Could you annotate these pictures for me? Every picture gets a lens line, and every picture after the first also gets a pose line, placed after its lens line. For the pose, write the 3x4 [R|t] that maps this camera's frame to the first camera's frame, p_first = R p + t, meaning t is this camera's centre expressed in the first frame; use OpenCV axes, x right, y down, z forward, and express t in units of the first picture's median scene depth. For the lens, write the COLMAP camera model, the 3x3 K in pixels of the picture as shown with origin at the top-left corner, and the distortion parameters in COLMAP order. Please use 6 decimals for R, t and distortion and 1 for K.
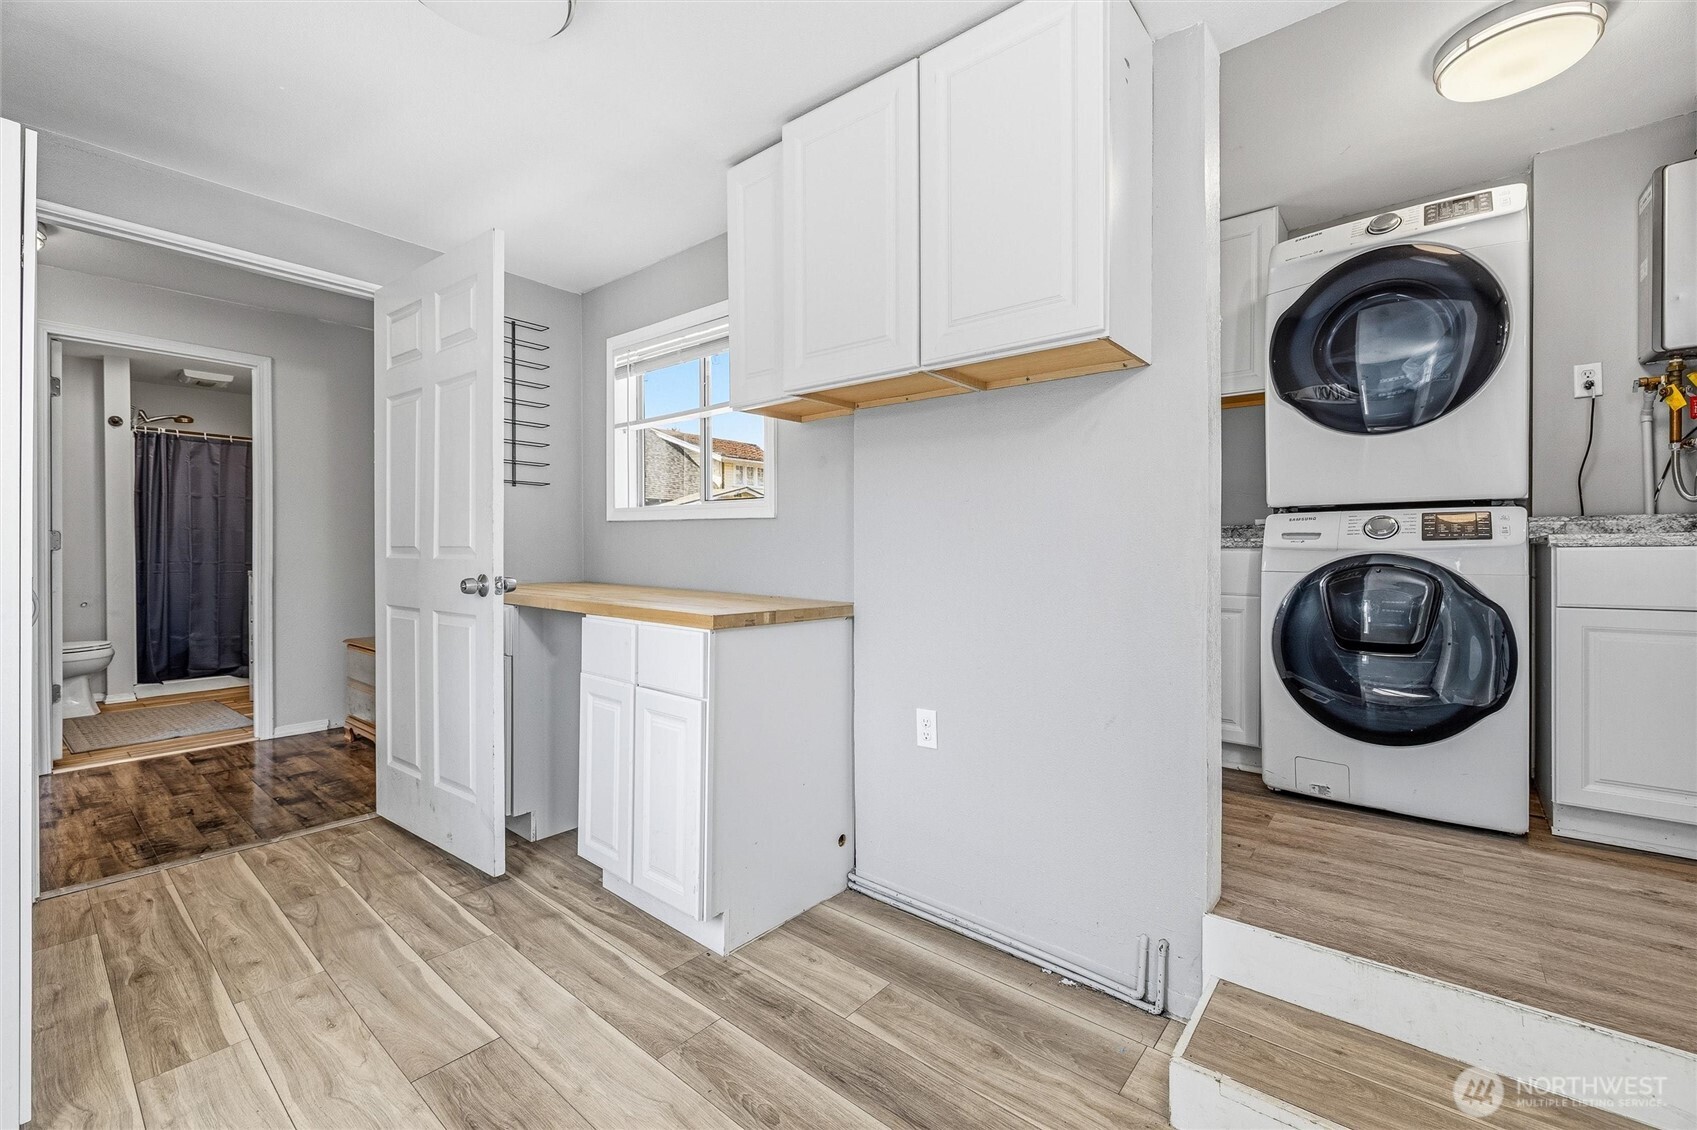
lens RADIAL K [[708.0, 0, 853.0], [0, 708.0, 552.9], [0, 0, 1]] dist [-0.001930, 0.000570]
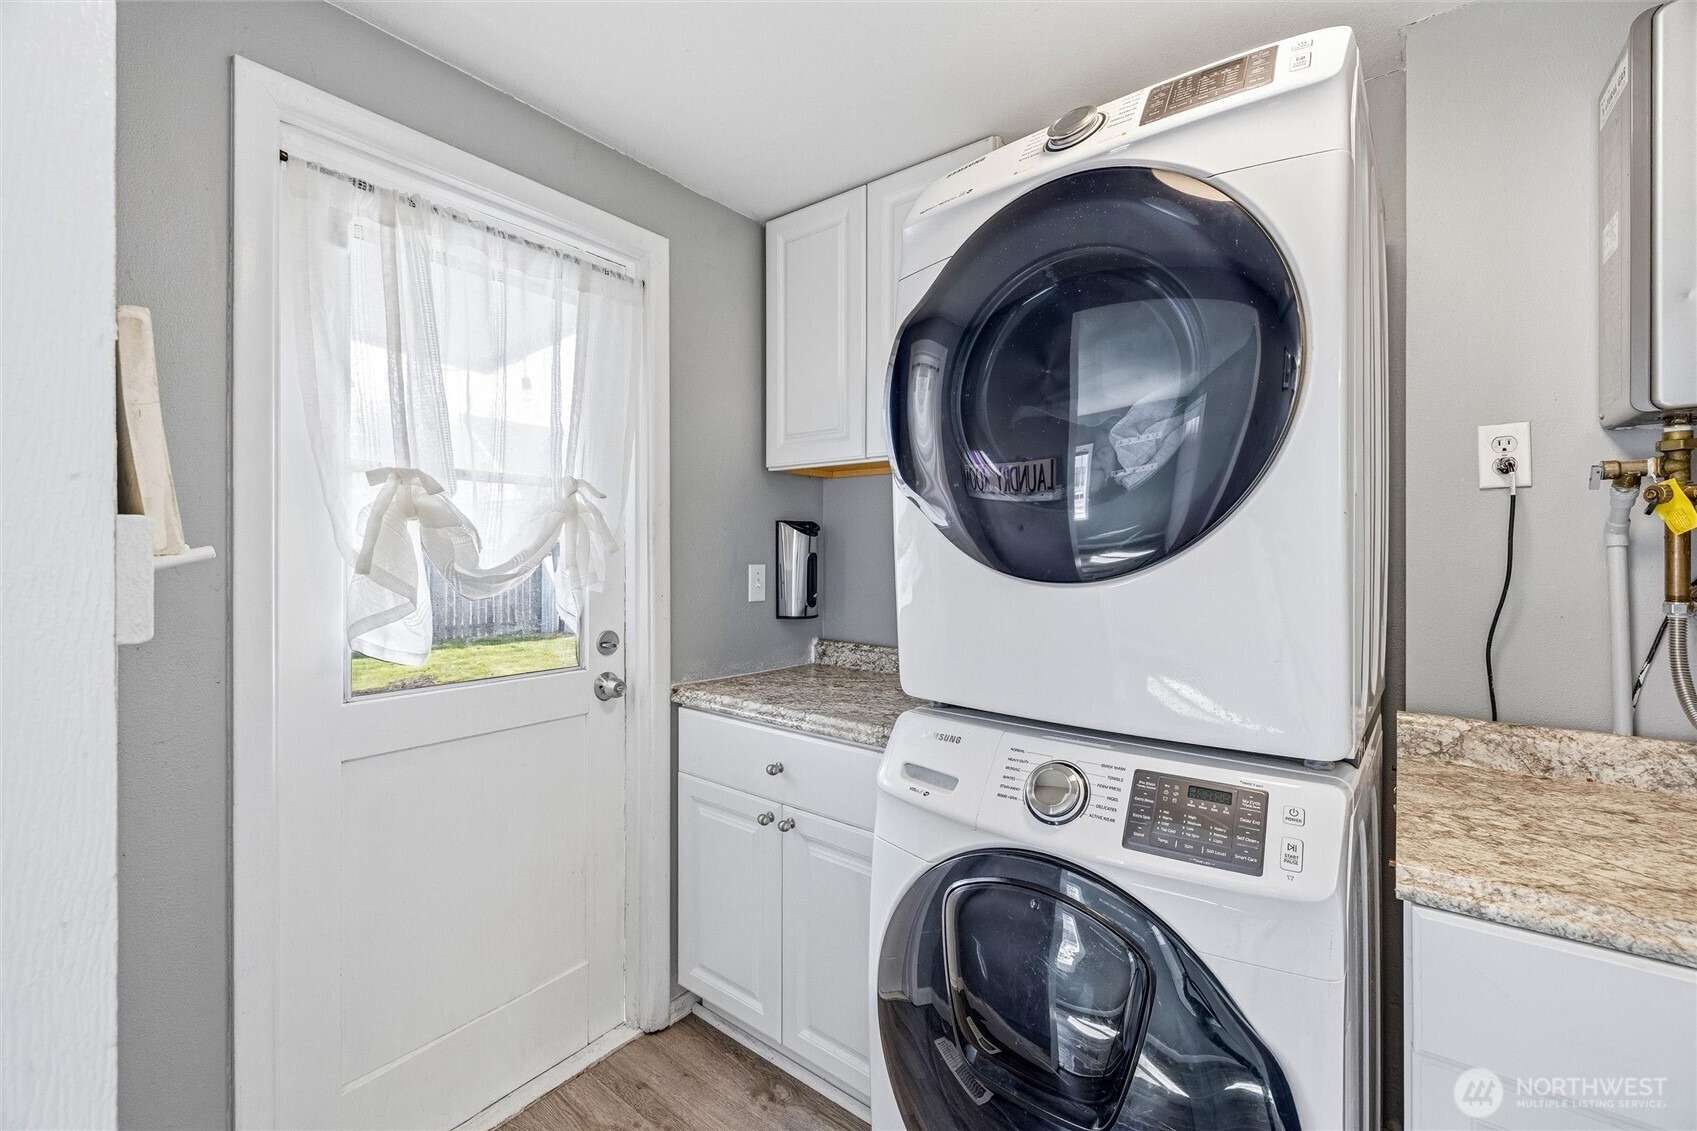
lens RADIAL K [[708.0, 0, 853.0], [0, 708.0, 553.4], [0, 0, 1]] dist [-0.001930, 0.000570]
pose [[0.999449, -0.000496, 0.033192, 0.591096], [0.000578, 0.999997, -0.002470, -0.185383], [-0.033190, 0.002488, 0.999446, 0.540565]]
